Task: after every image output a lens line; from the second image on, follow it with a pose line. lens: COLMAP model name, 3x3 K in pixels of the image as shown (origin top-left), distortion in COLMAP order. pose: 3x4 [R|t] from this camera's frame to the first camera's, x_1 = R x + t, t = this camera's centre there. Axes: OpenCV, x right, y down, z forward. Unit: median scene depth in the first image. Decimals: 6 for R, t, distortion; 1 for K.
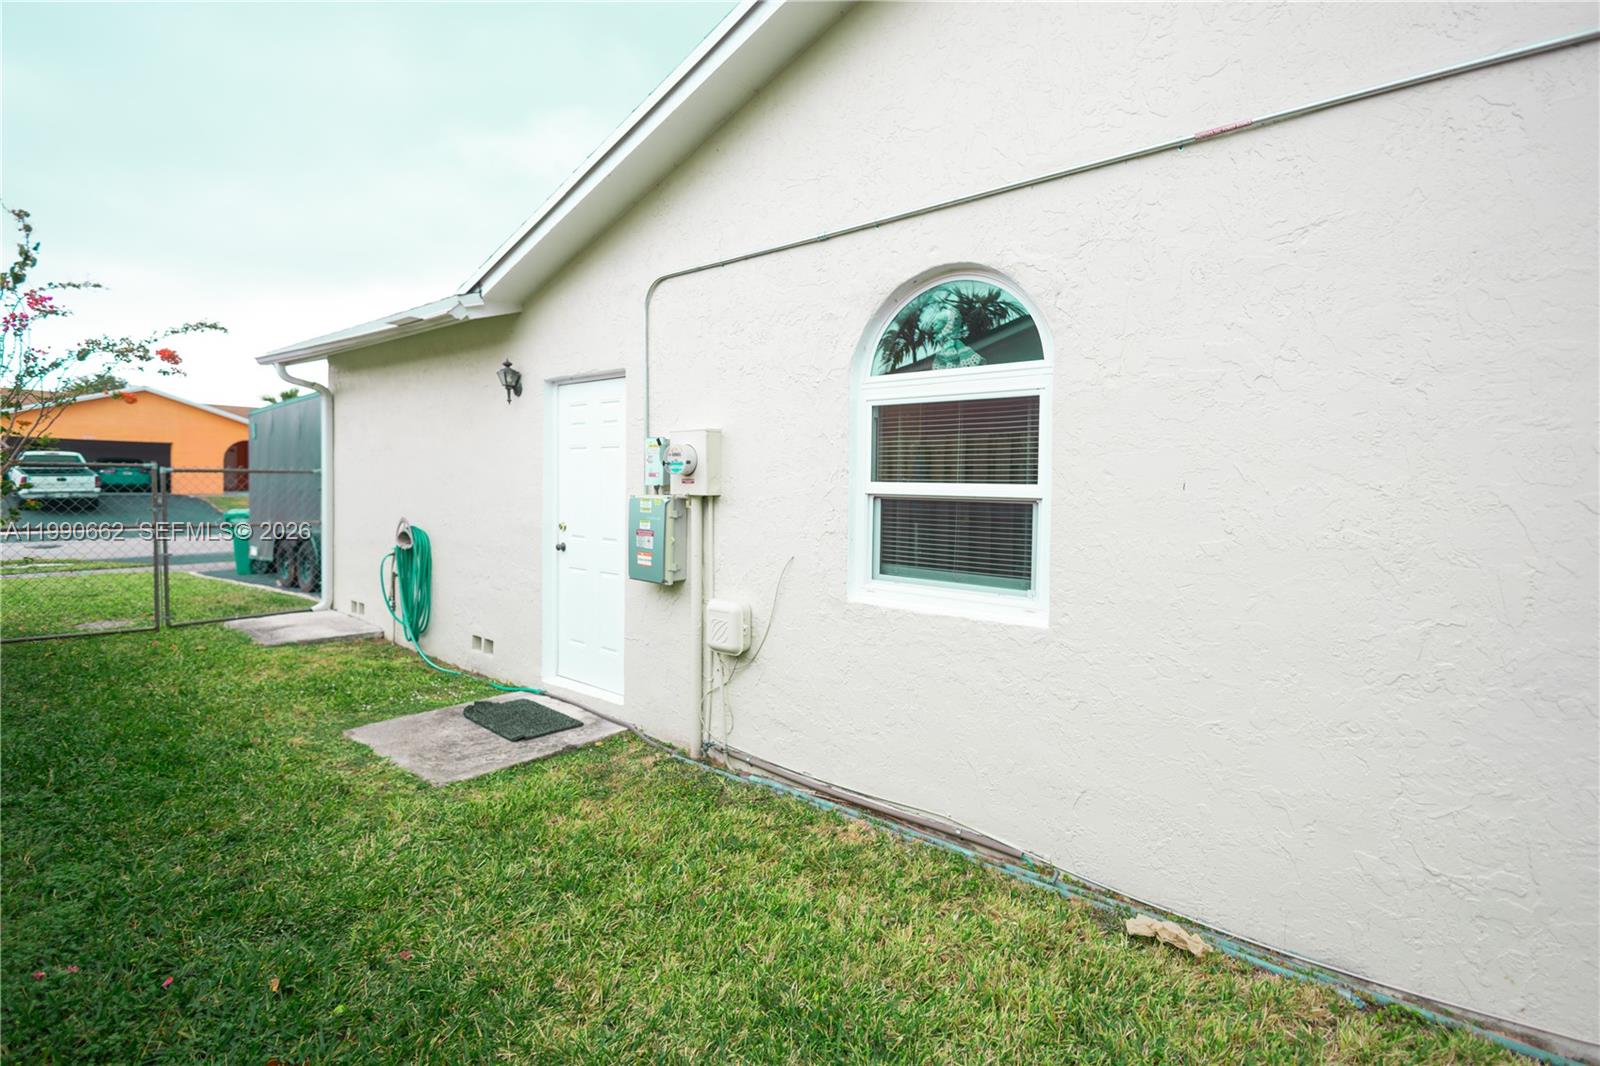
lens RADIAL K [[732.4, 0, 795.8], [0, 732.4, 486.4], [0, 0, 1]] dist [0.012168, 0.000155]
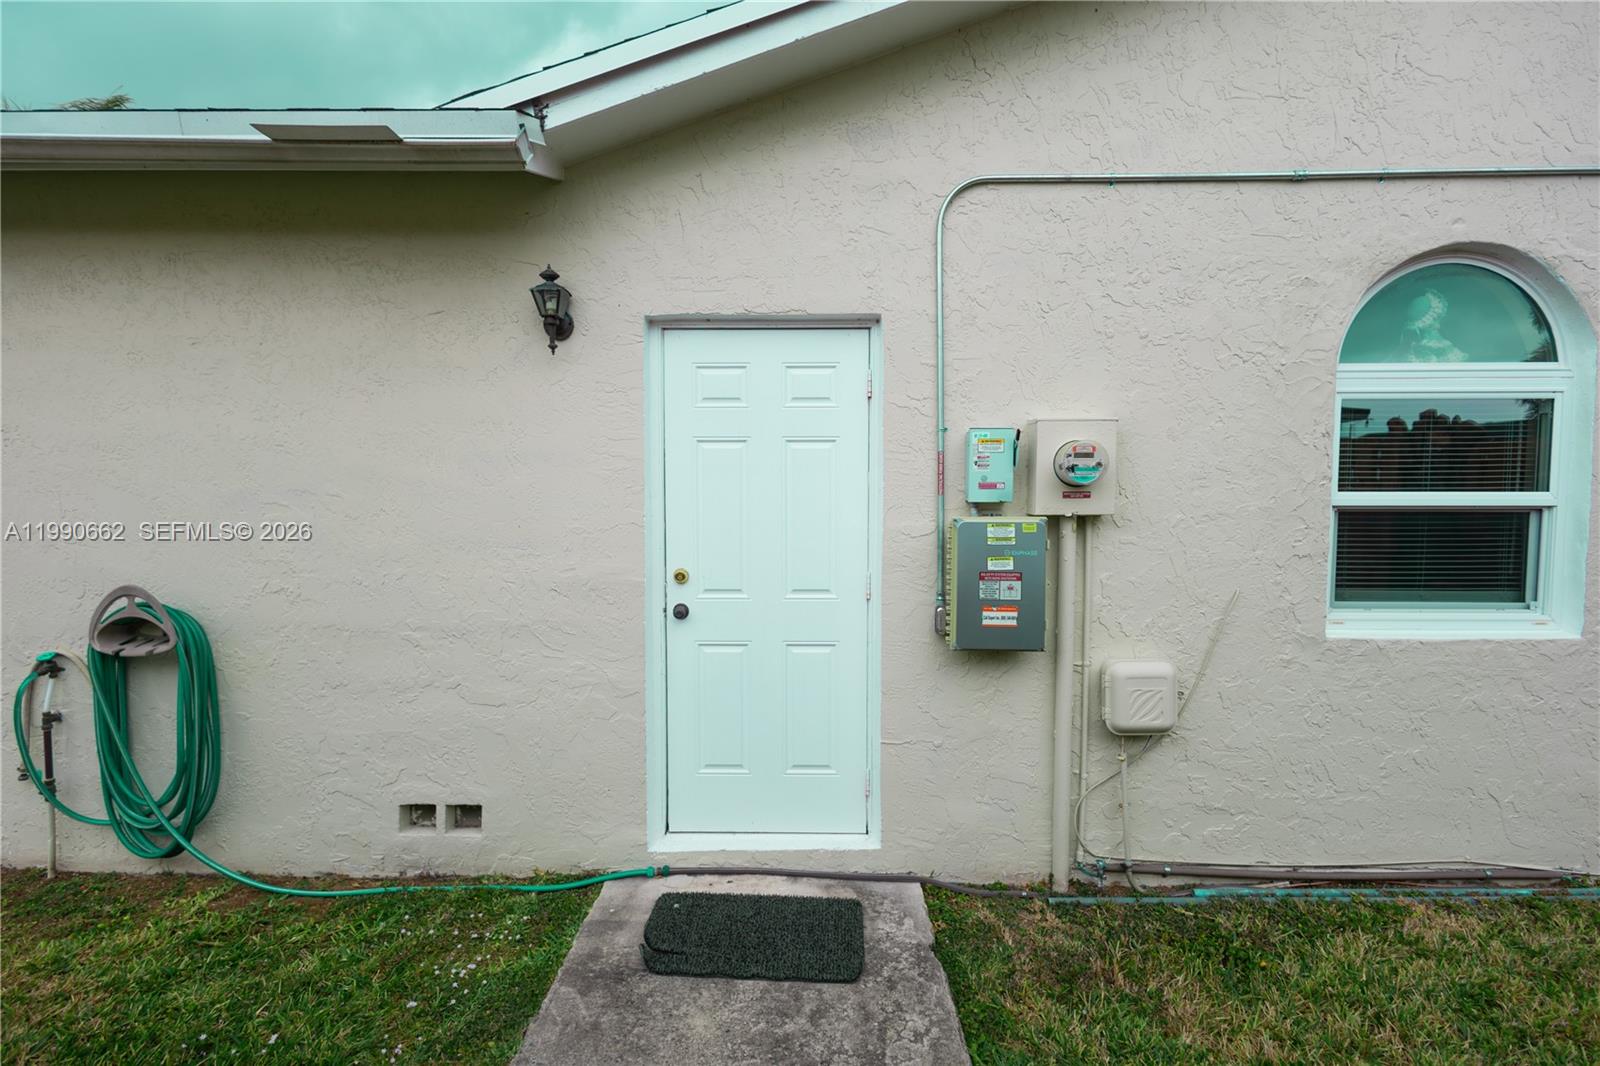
lens RADIAL K [[724.6, 0, 798.8], [0, 724.6, 511.2], [0, 0, 1]] dist [0.009015, -0.000666]
pose [[0.780954, -0.032779, 0.623728, -0.767449], [0.015393, 0.999329, 0.033245, -0.017938], [-0.624399, -0.016362, 0.780934, 0.637773]]
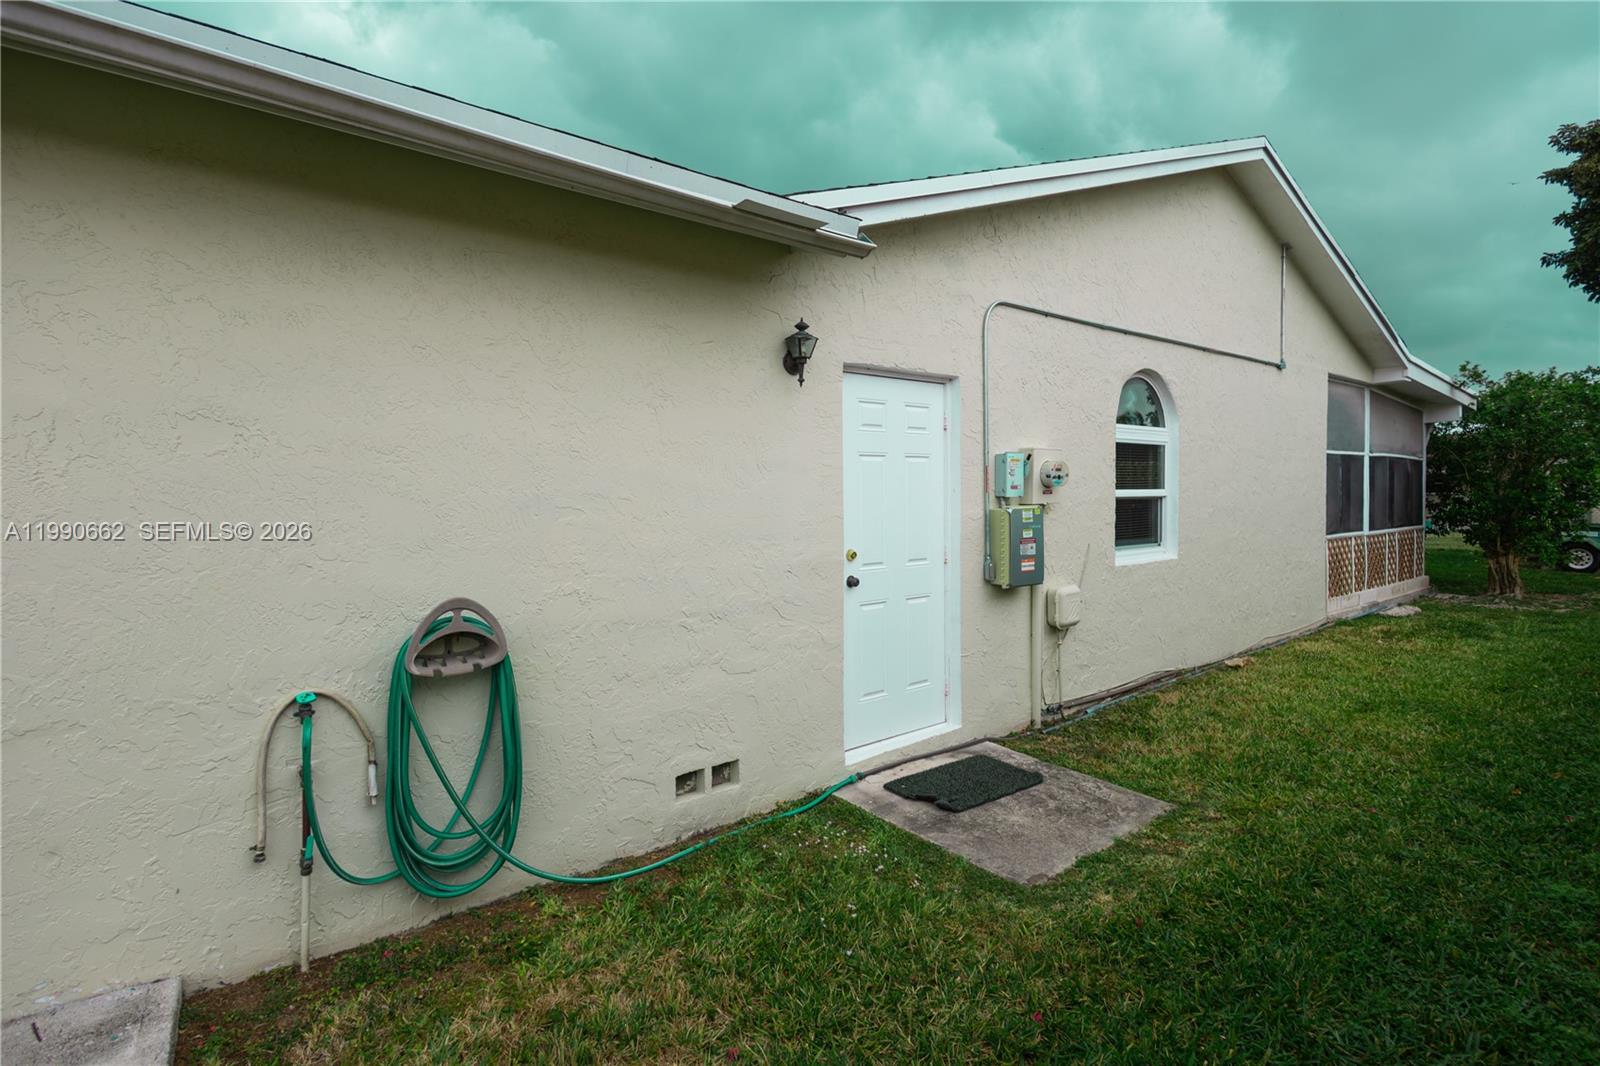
lens RADIAL K [[732.4, 0, 795.8], [0, 732.4, 486.4], [0, 0, 1]] dist [0.012168, 0.000155]
pose [[0.231153, -0.012449, 0.972838, -1.387654], [0.017677, 0.999807, 0.008594, -0.033166], [-0.972757, 0.015210, 0.231328, 1.122918]]
